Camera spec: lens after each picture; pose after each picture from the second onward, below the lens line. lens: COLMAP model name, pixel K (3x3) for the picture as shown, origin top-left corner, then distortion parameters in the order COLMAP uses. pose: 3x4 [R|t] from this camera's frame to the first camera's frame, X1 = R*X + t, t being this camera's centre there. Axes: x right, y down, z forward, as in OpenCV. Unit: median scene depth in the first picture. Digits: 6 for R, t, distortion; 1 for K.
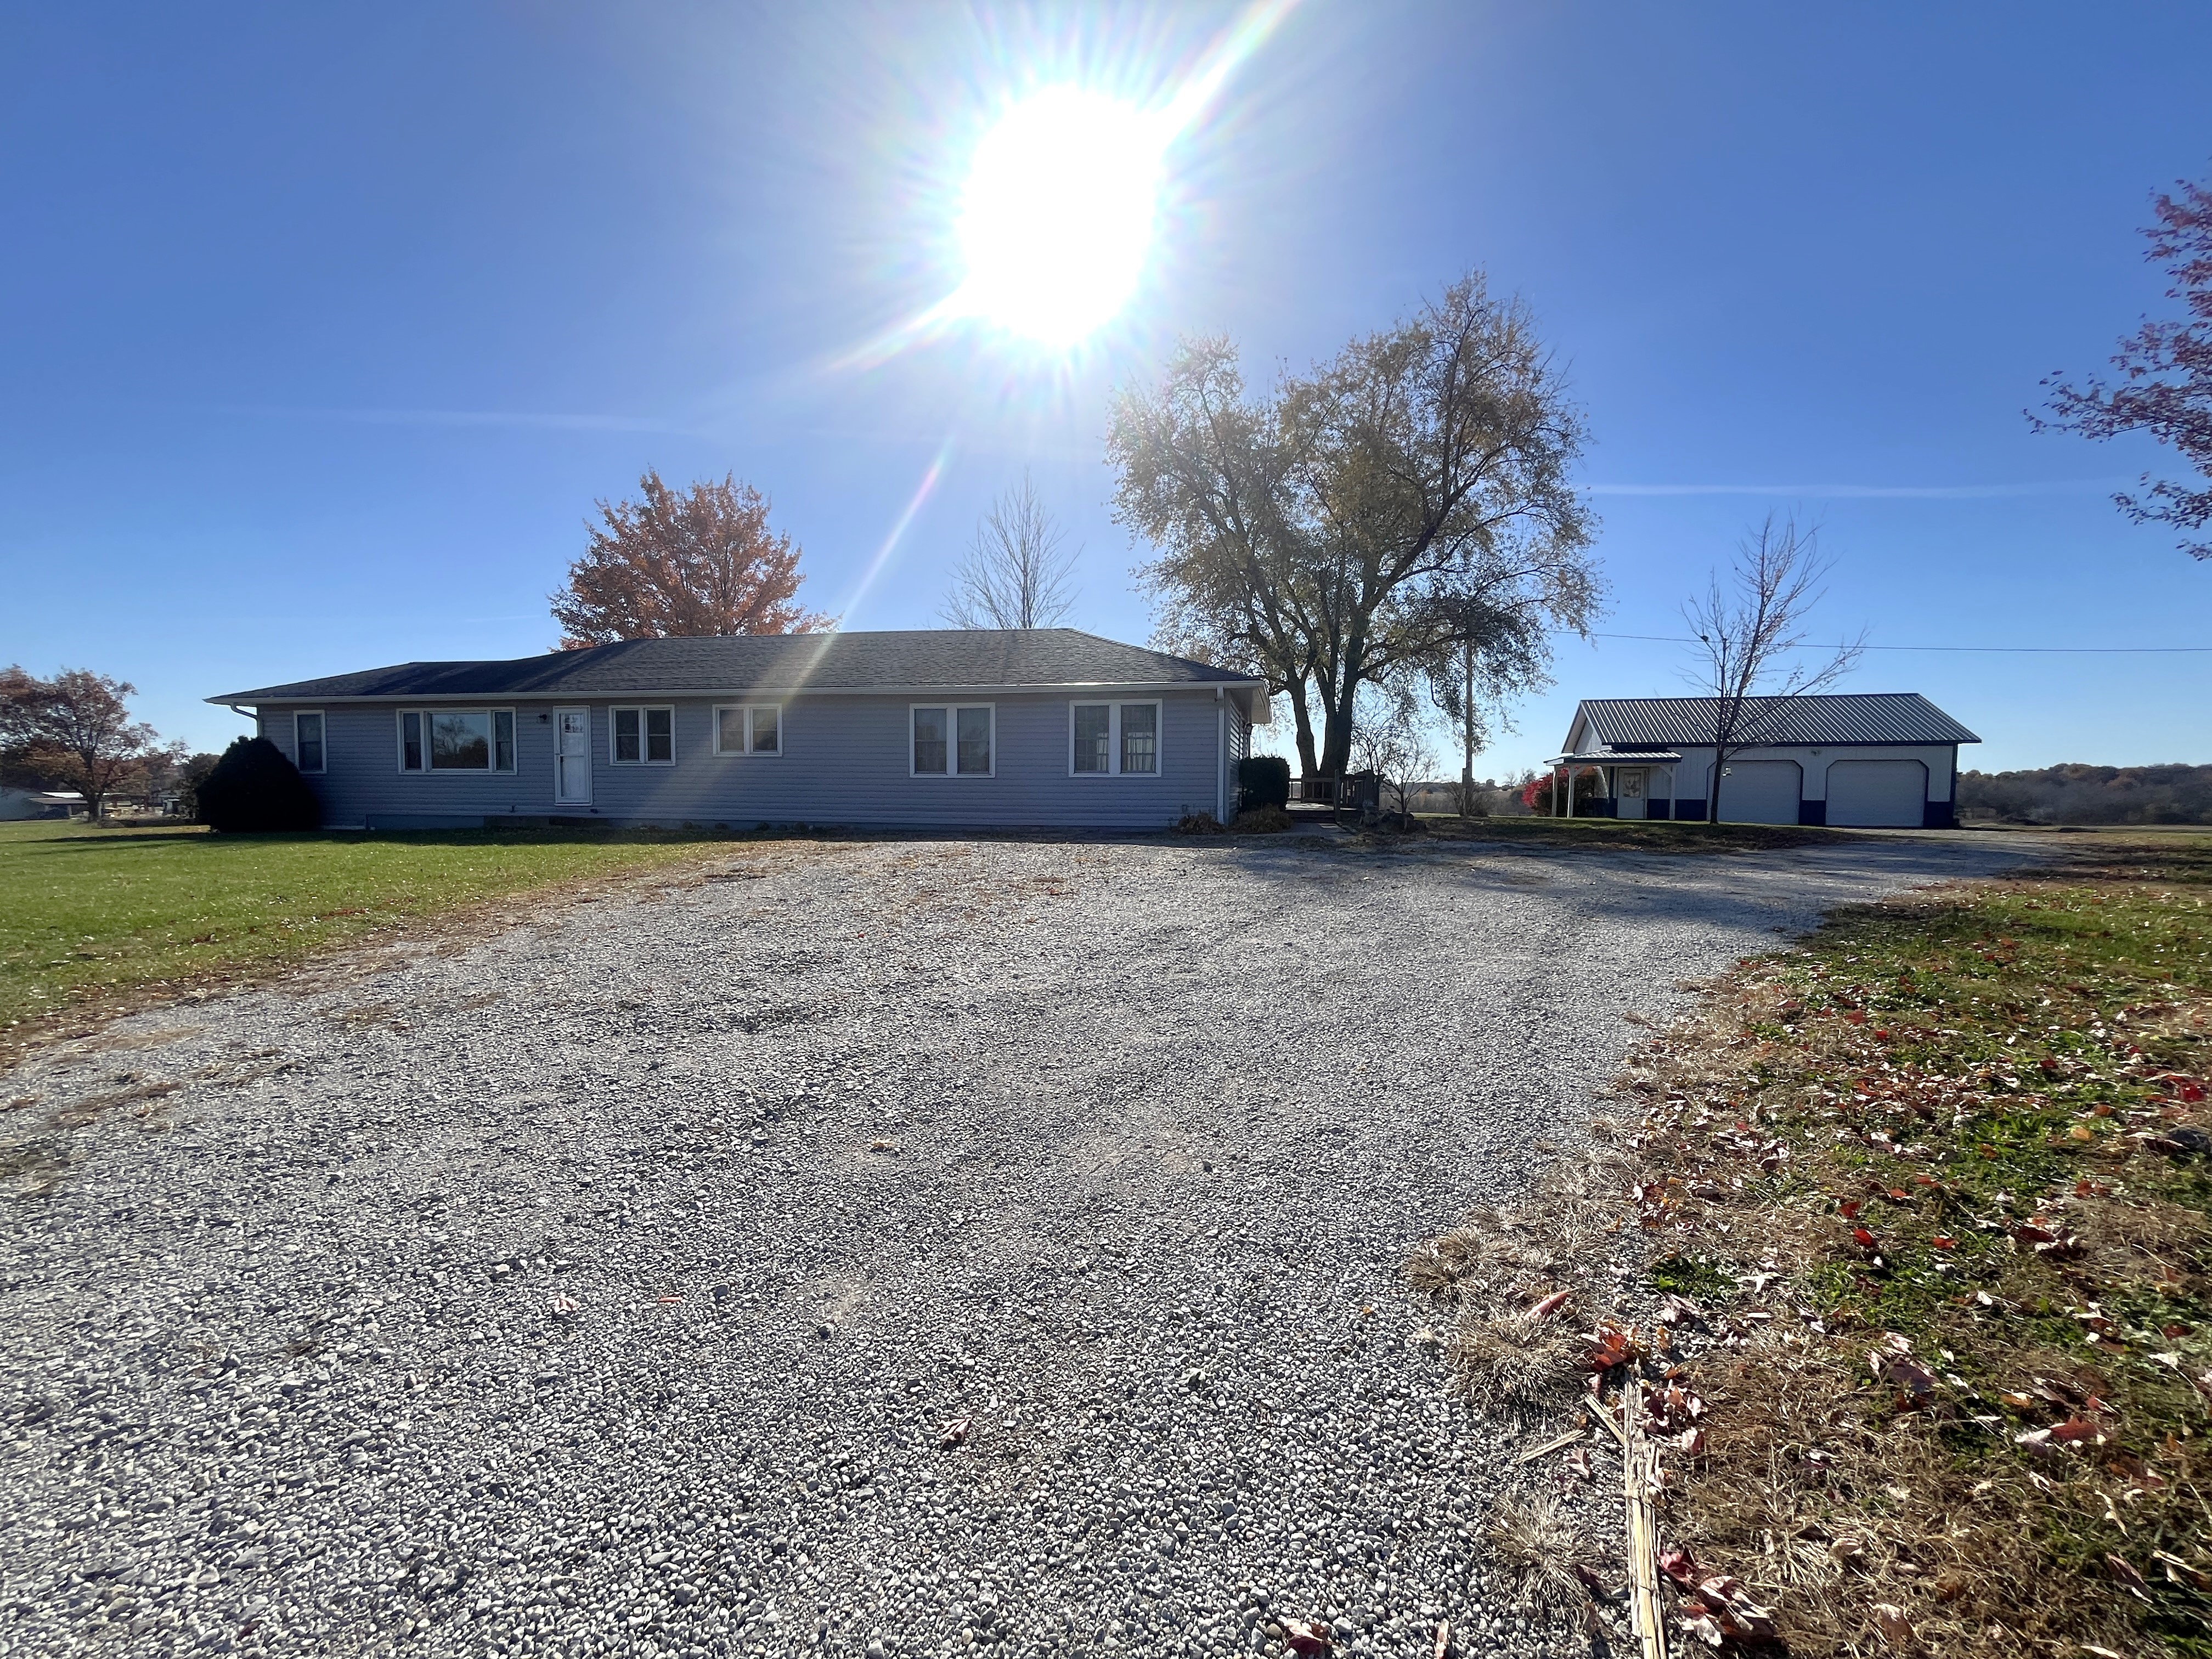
lens RADIAL K [[894.4, 0, 1099.2], [0, 894.4, 825.7], [0, 0, 1]] dist [-0.003904, 0.000392]
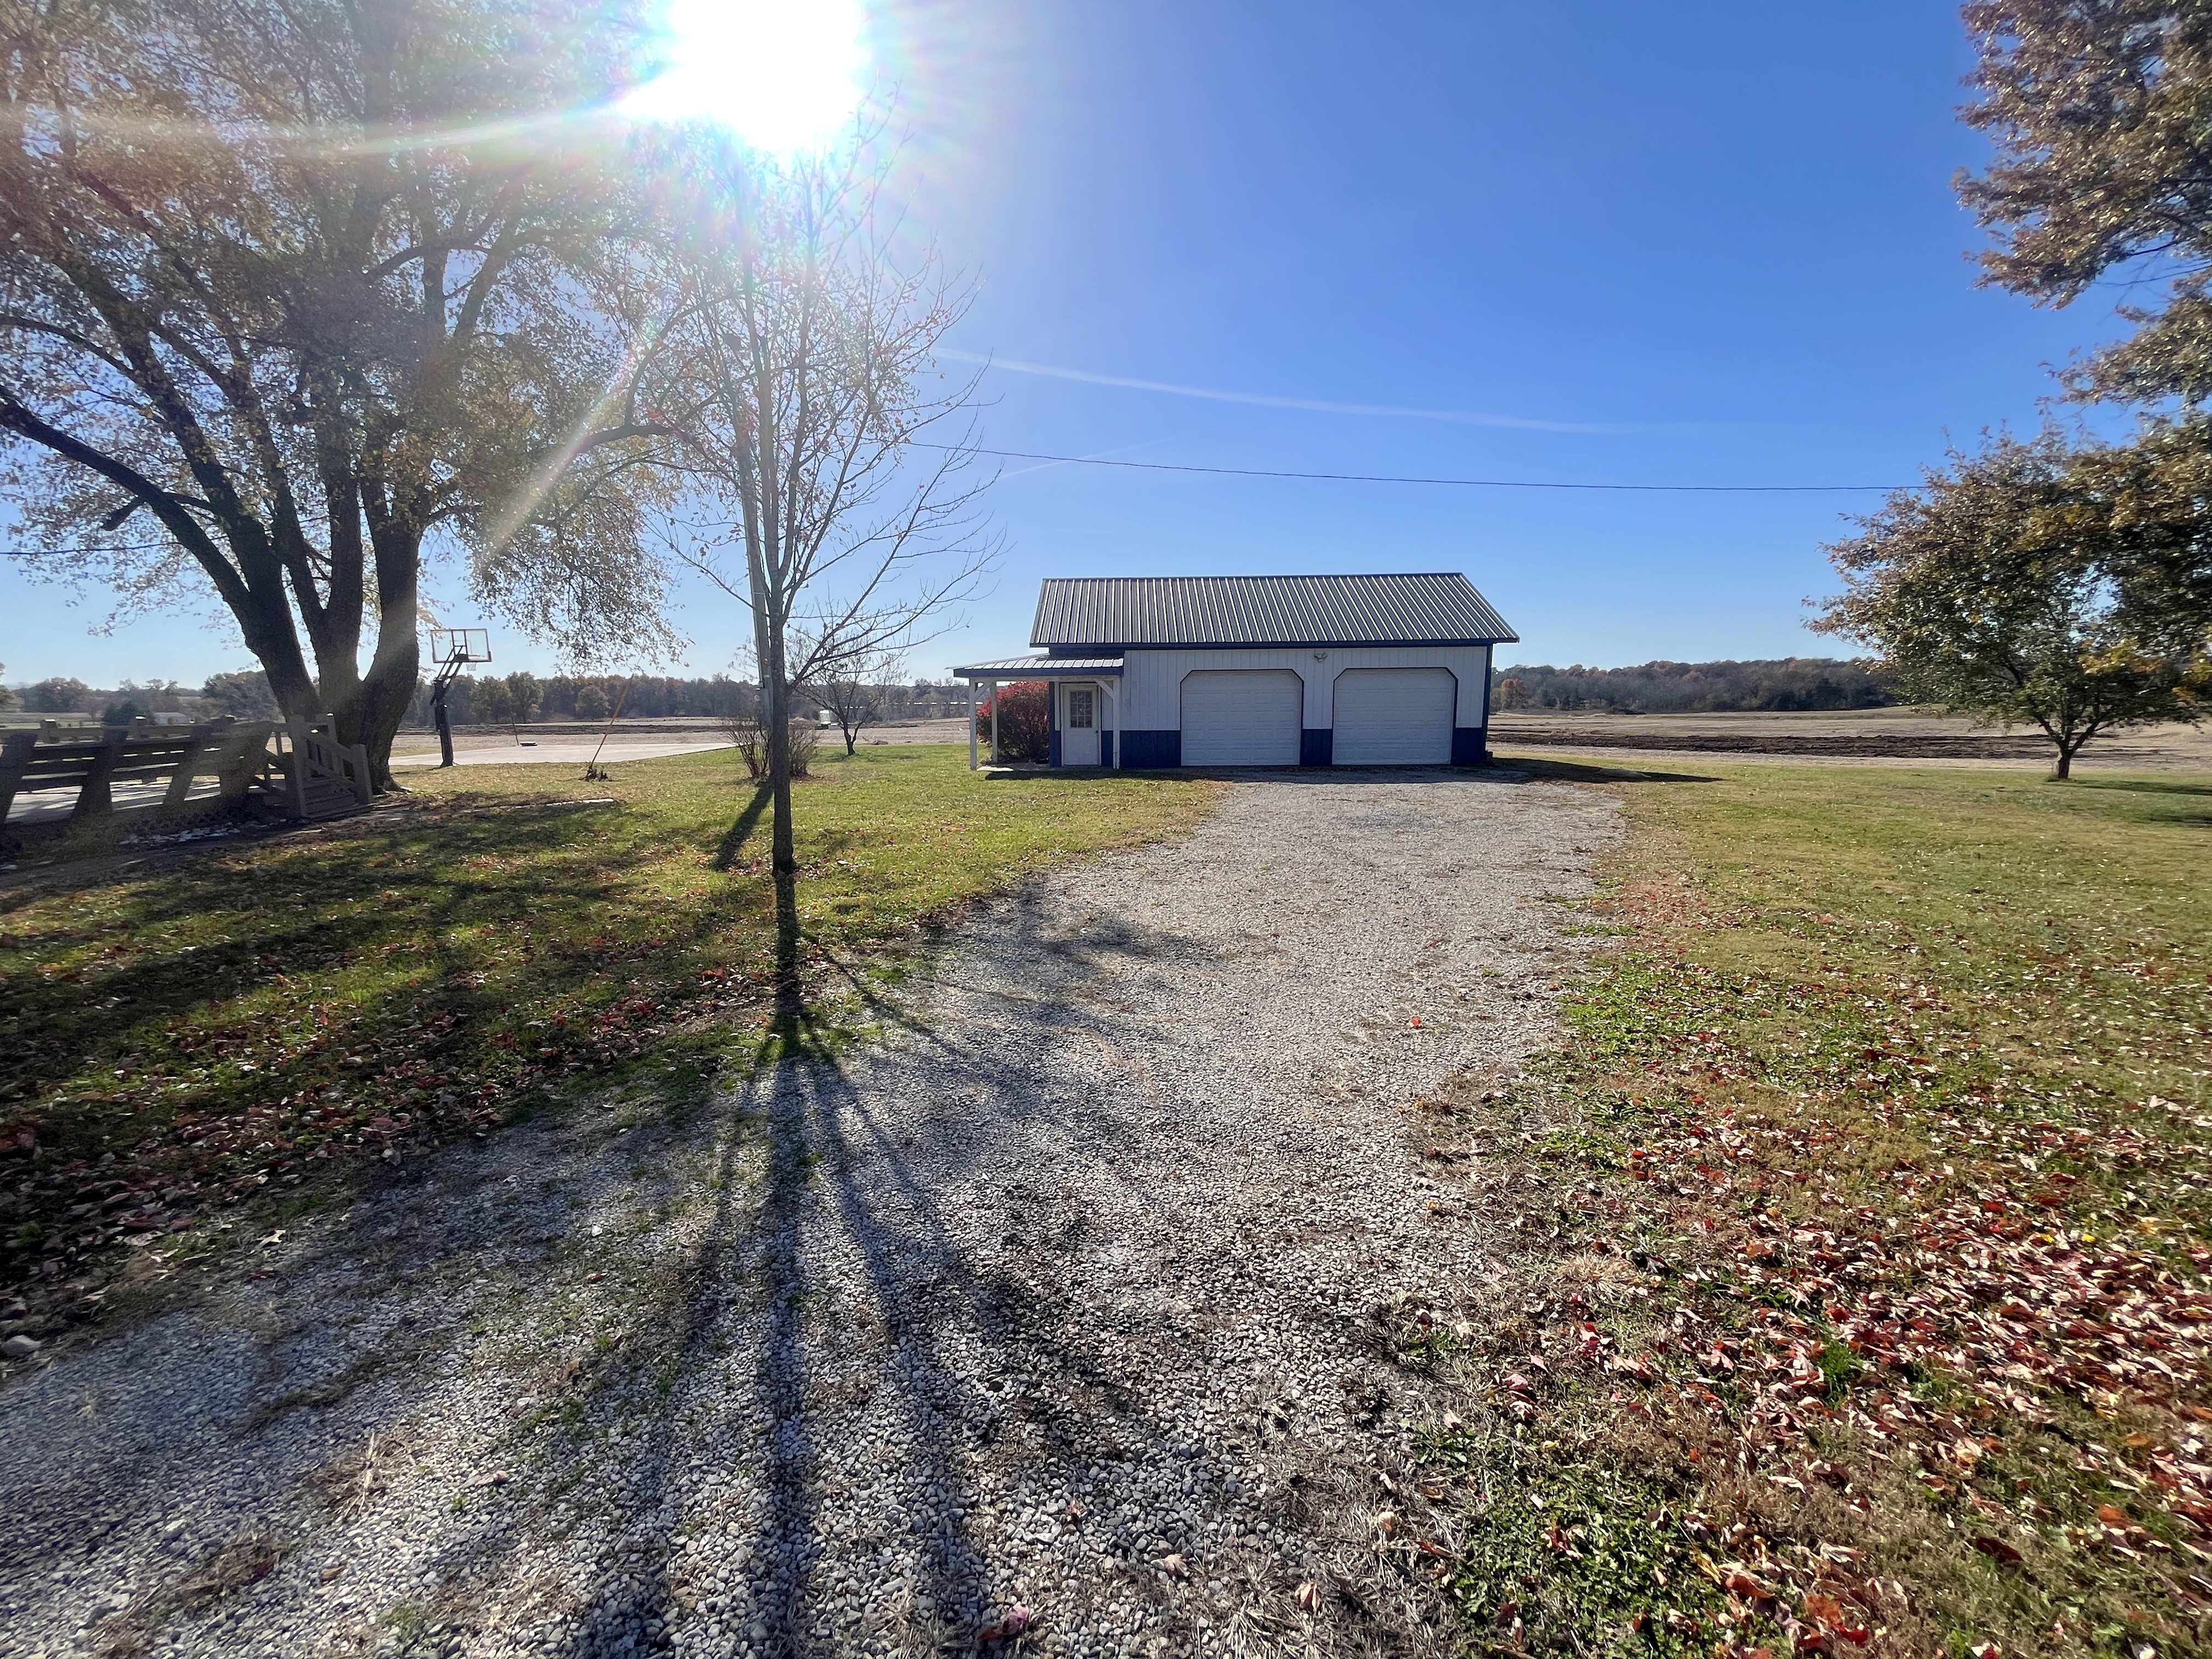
lens RADIAL K [[894.4, 0, 1099.2], [0, 894.4, 825.7], [0, 0, 1]] dist [-0.003904, 0.000392]
pose [[0.962733, -0.056128, 0.264565, 0.591984], [0.027672, 0.993537, 0.110087, -0.044666], [-0.269034, -0.098663, 0.958064, 0.498431]]
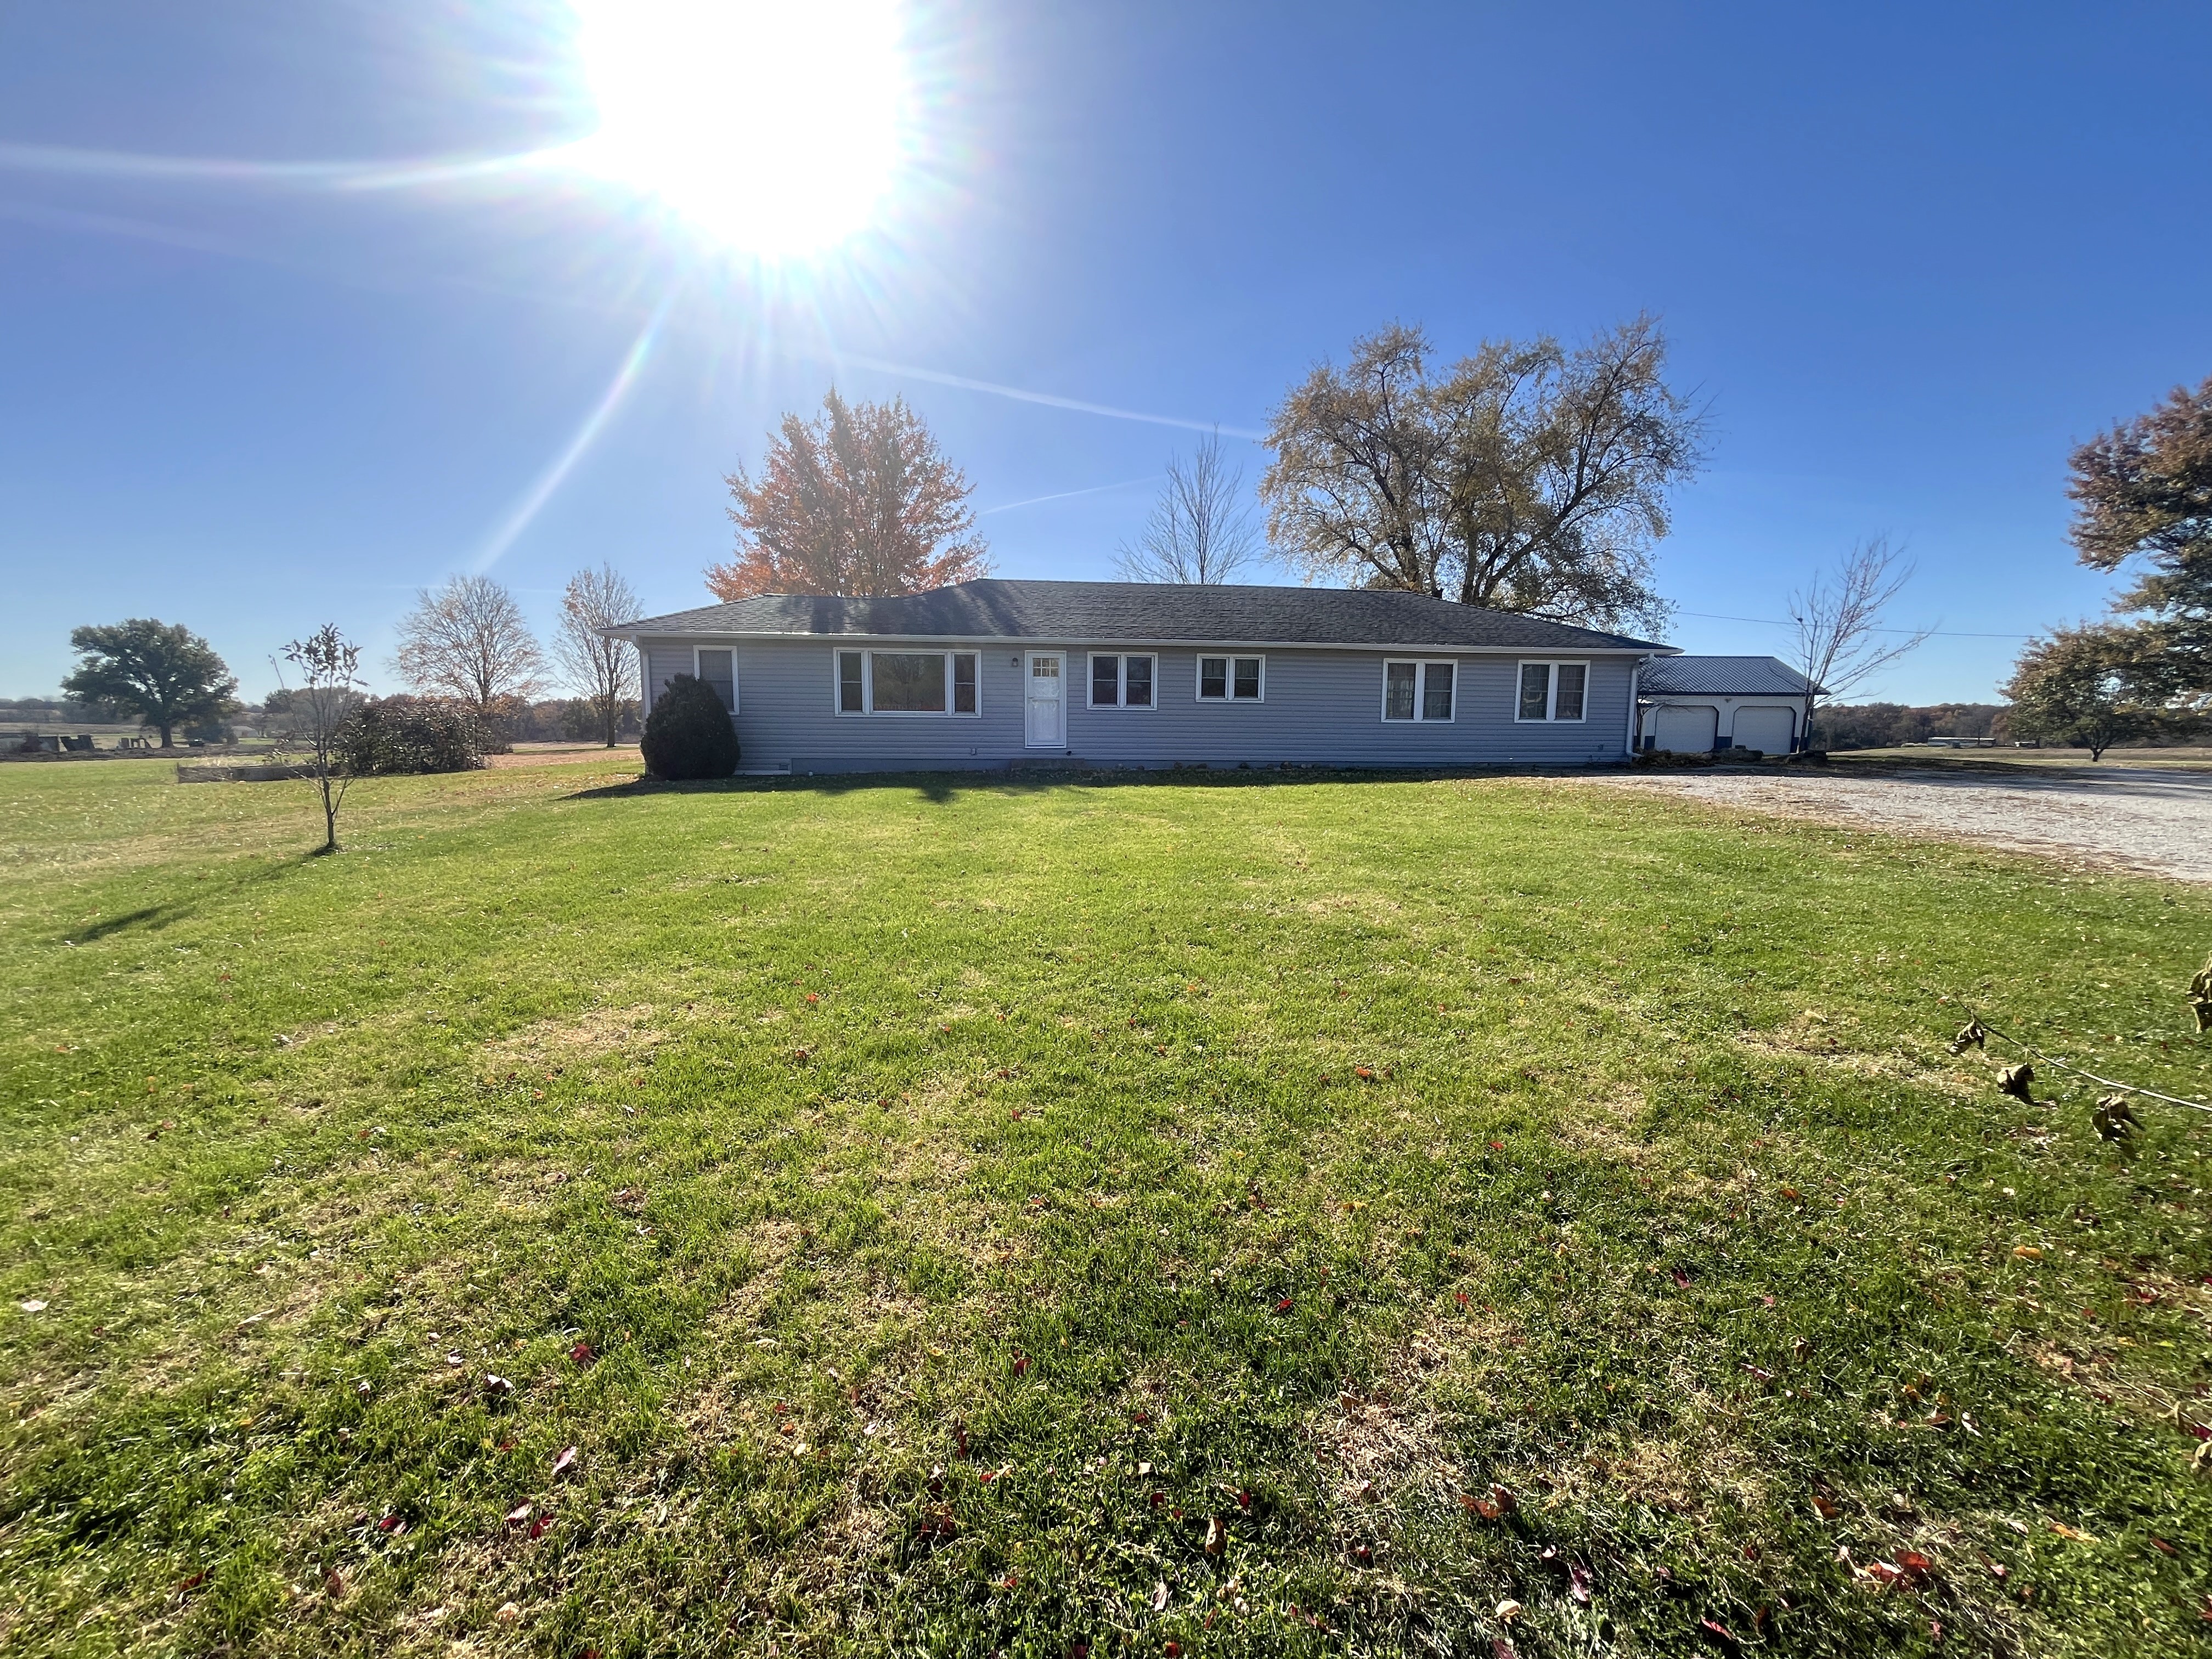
lens RADIAL K [[894.4, 0, 1099.2], [0, 894.4, 825.7], [0, 0, 1]] dist [-0.003904, 0.000392]
pose [[0.955635, -0.032134, 0.292795, -0.621073], [0.010404, 0.997093, 0.075476, -0.007809], [-0.294370, -0.069081, 0.953192, -0.004416]]
